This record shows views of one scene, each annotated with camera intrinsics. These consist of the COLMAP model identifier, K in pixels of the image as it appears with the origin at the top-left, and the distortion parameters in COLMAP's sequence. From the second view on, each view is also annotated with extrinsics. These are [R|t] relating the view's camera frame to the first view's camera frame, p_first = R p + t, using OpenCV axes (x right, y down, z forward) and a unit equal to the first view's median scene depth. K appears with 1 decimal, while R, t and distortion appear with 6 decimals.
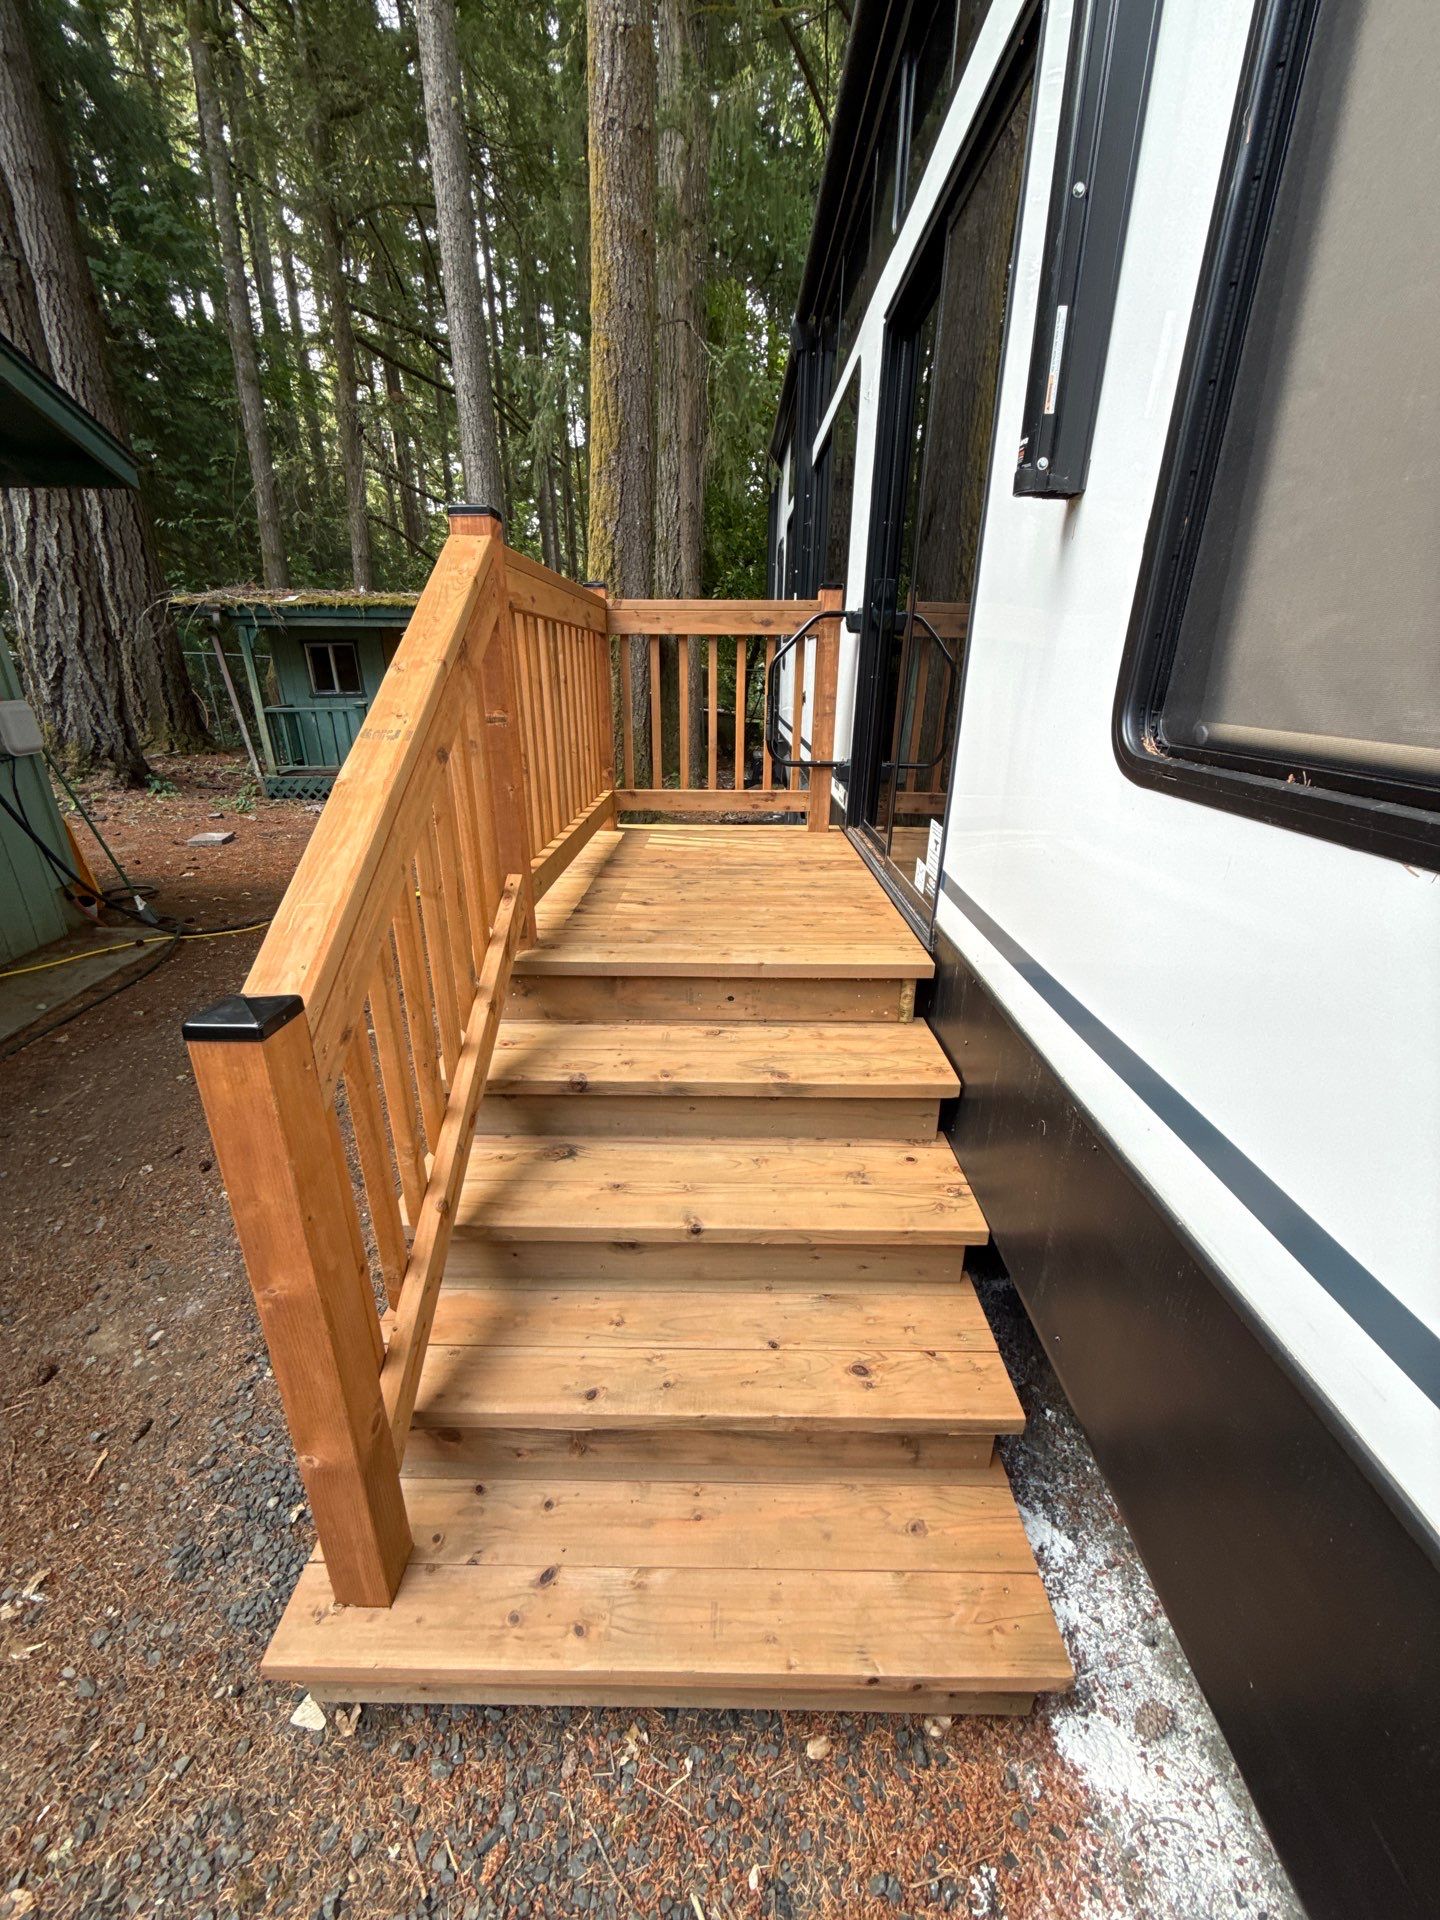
lens RADIAL K [[767.6, 0, 708.9], [0, 767.6, 967.3], [0, 0, 1]] dist [-0.002263, 0.000622]
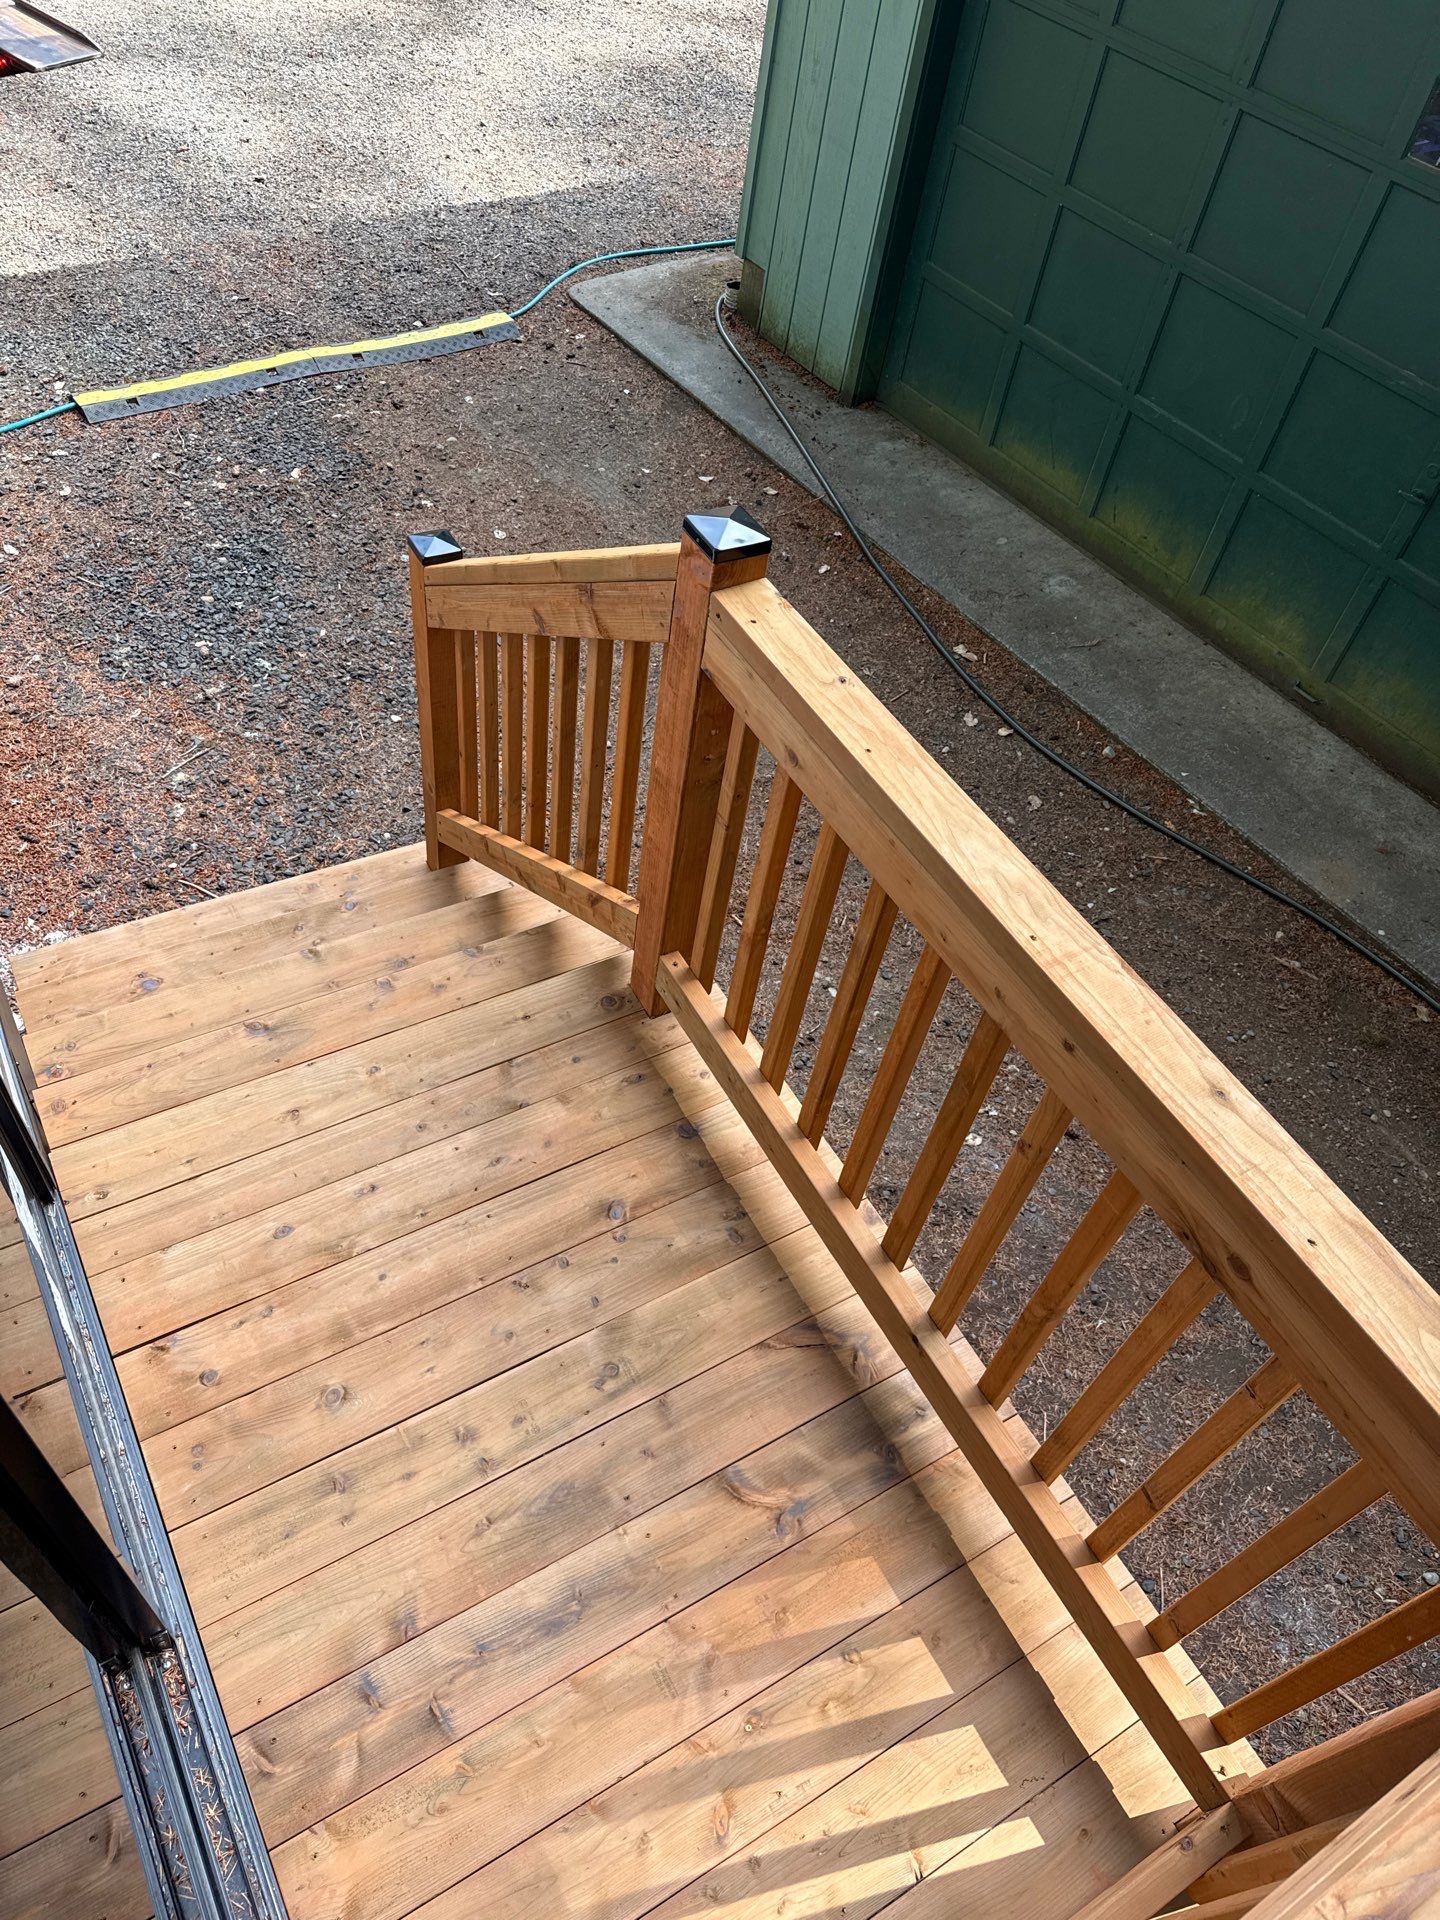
lens RADIAL K [[1359.3, 0, 716.7], [0, 1359.3, 970.3], [0, 0, 1]] dist [0.044305, -0.055204]
pose [[-0.848611, 0.326140, -0.416524, 0.269496], [-0.304445, 0.342825, 0.888698, -1.380769], [0.432635, 0.880967, -0.191633, 1.448269]]
